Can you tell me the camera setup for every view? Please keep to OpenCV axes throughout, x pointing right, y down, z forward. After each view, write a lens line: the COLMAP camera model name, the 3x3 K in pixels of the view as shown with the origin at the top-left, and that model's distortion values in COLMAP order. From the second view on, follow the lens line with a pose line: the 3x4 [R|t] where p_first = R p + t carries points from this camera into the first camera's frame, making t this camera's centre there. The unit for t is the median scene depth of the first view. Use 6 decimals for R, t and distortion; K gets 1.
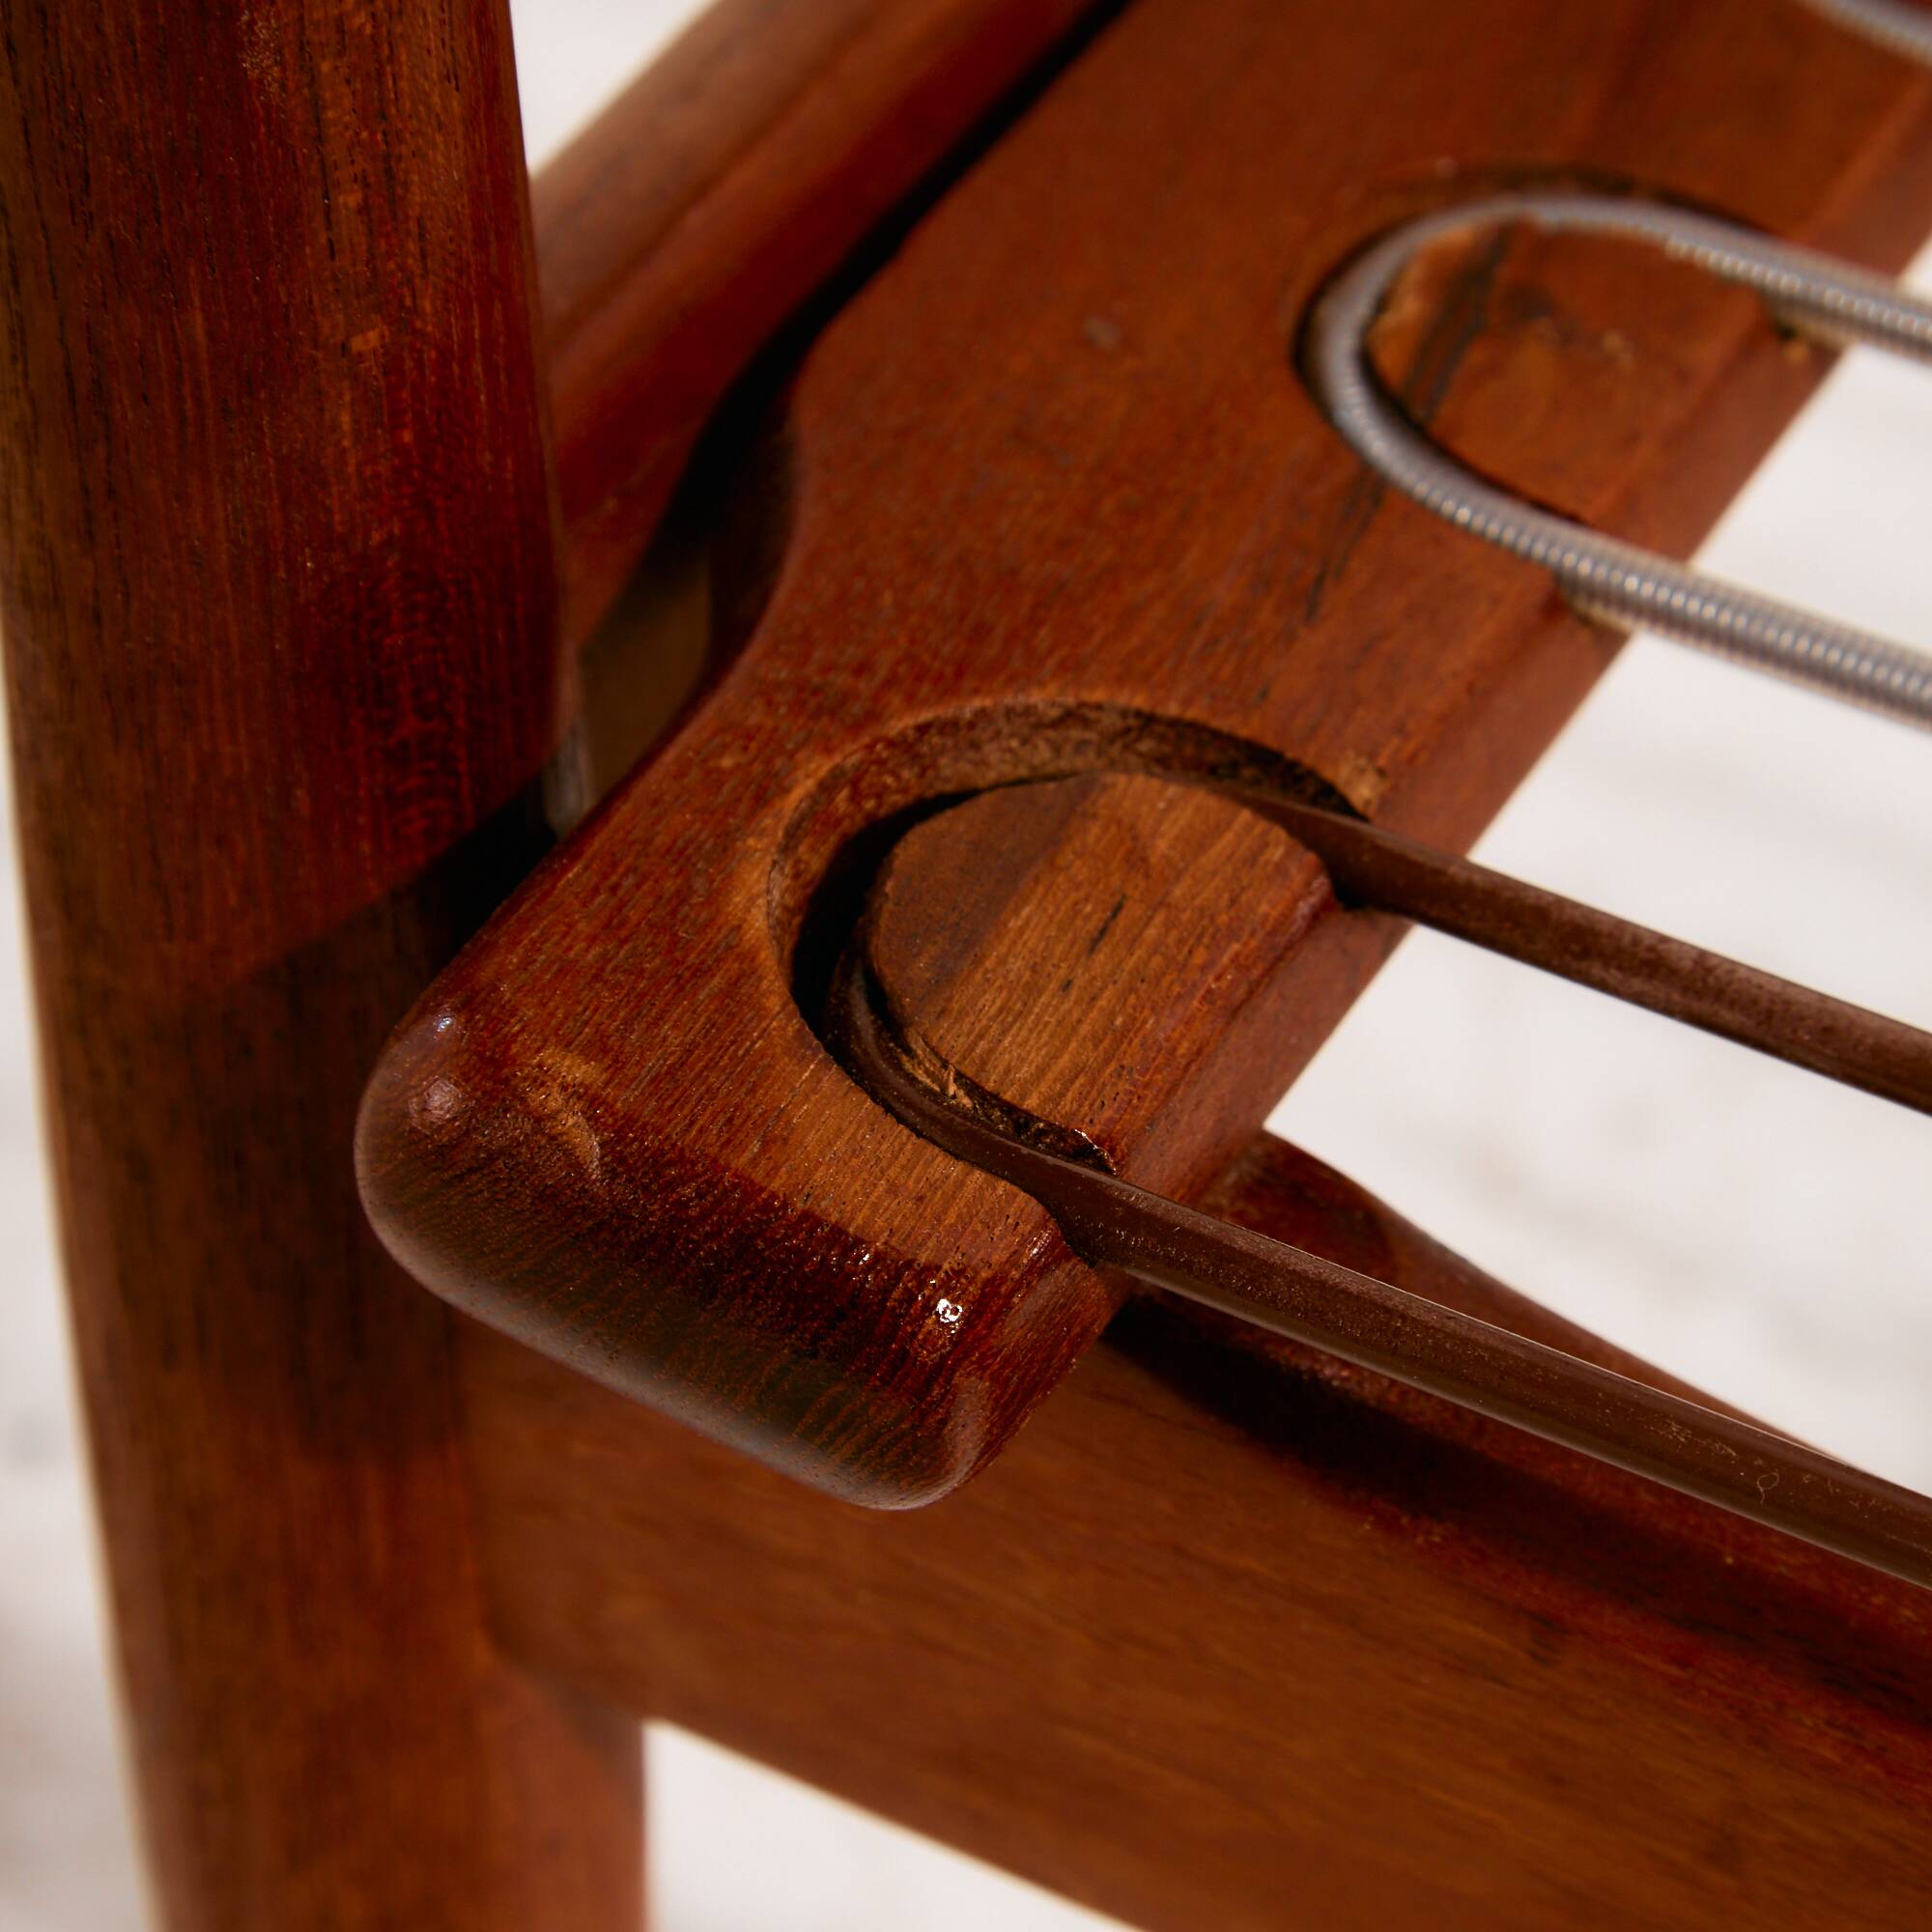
lens RADIAL K [[6930.6, 0, 966.0], [0, 6930.6, 966.0], [0, 0, 1]] dist [-0.019408, 2.756112]
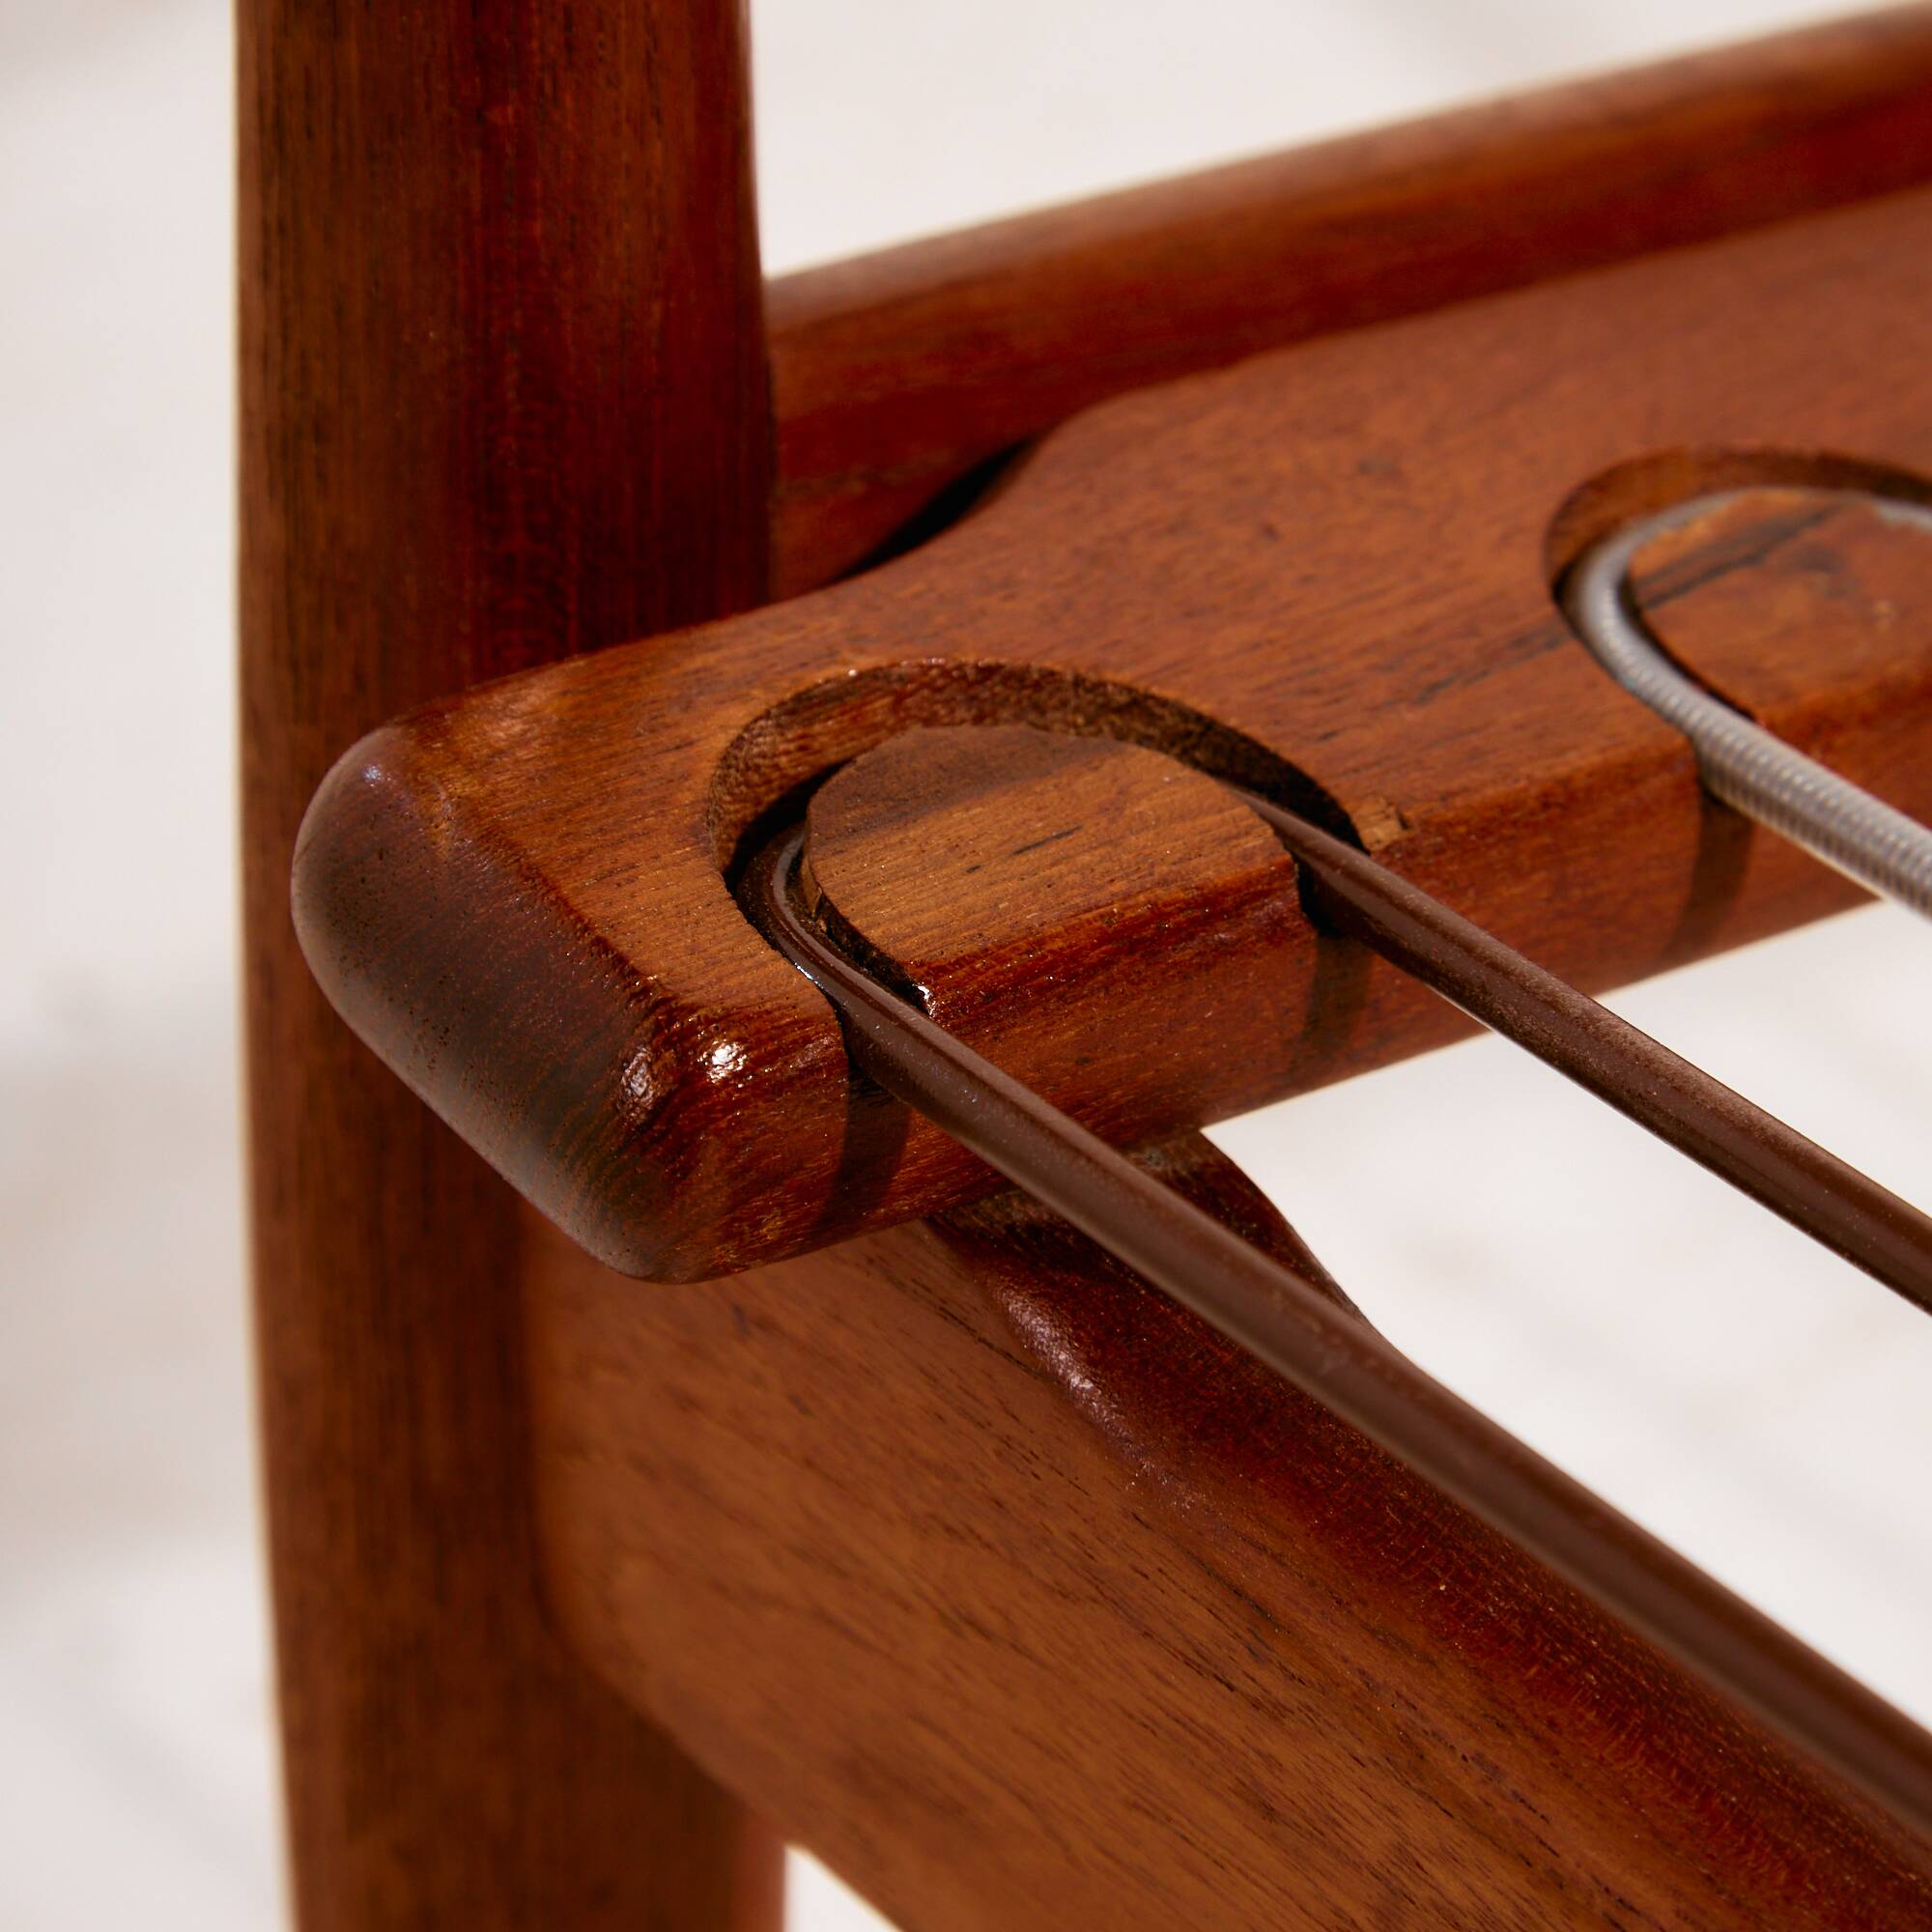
lens RADIAL K [[6930.6, 0, 966.0], [0, 6930.6, 966.0], [0, 0, 1]] dist [-0.019408, 2.756112]
pose [[0.914546, 0.223712, -0.336983, 0.358758], [-0.296006, 0.937944, -0.180669, 0.200076], [0.275654, 0.264979, 0.924014, 0.052079]]
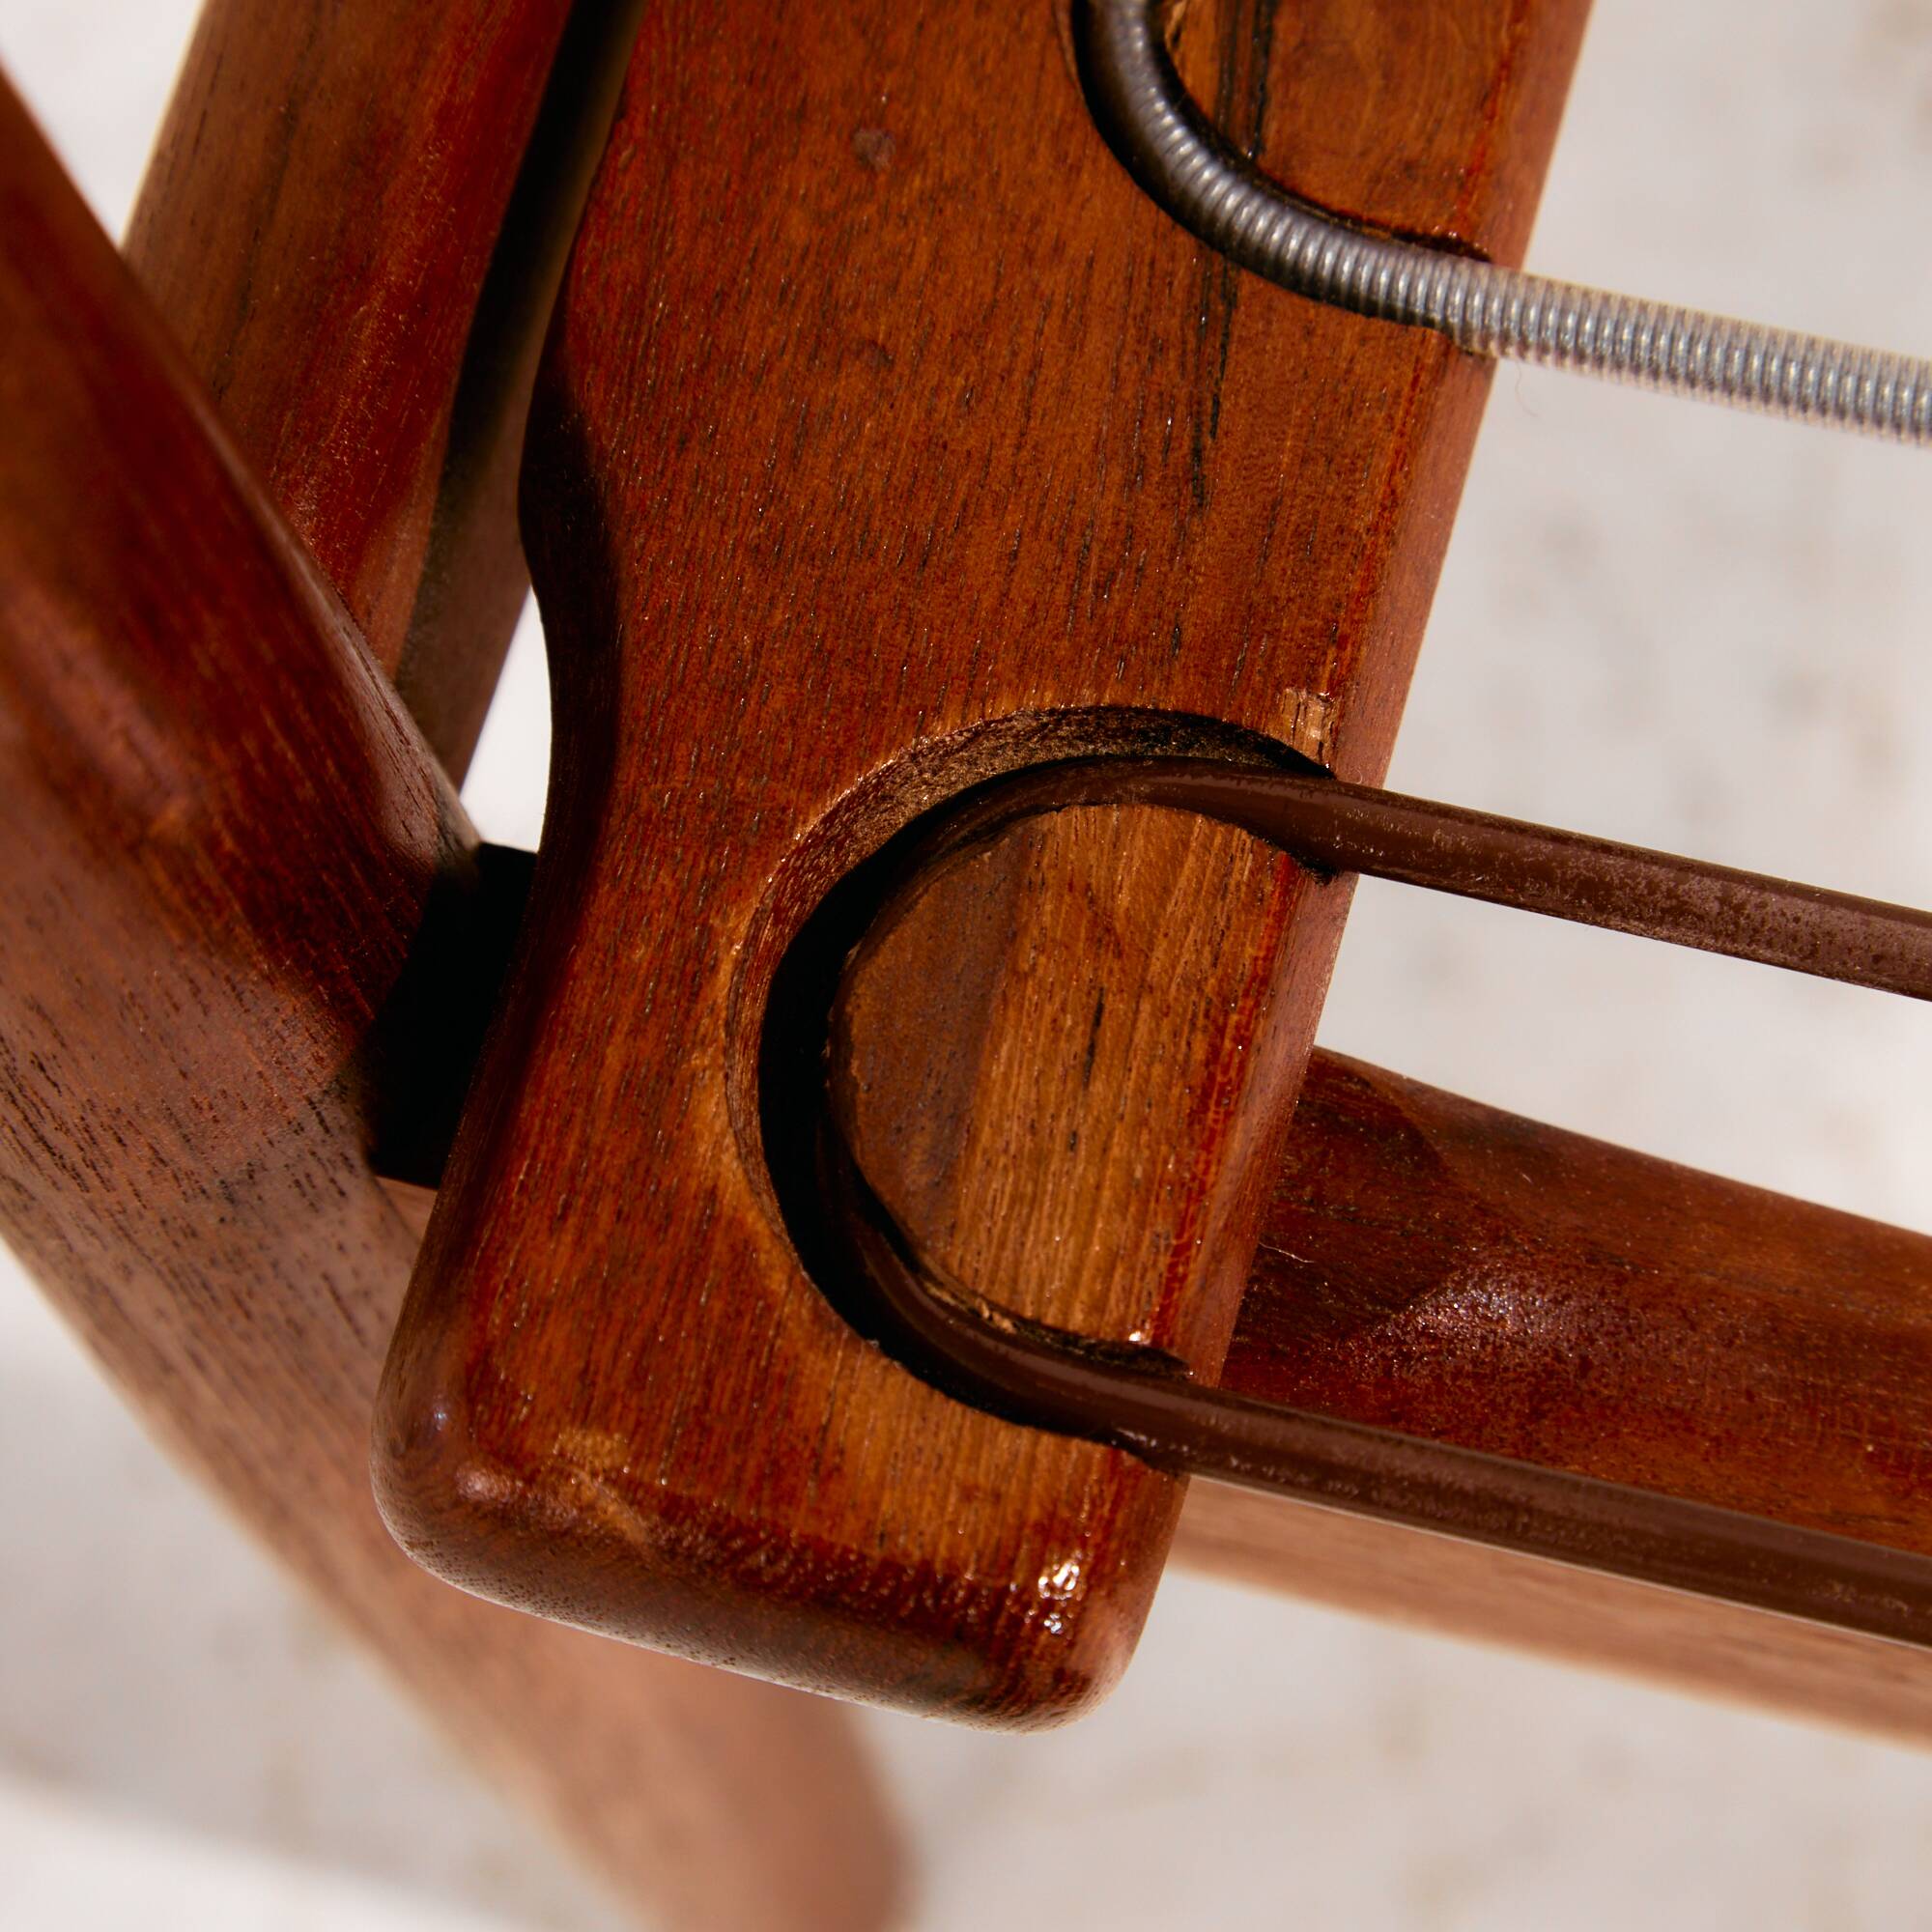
lens RADIAL K [[6930.6, 0, 966.0], [0, 6930.6, 966.0], [0, 0, 1]] dist [-0.019408, 2.756112]
pose [[0.969171, -0.245928, -0.015098, 0.020142], [0.227233, 0.868444, 0.440648, -0.420678], [-0.095256, -0.430494, 0.897553, 0.182845]]
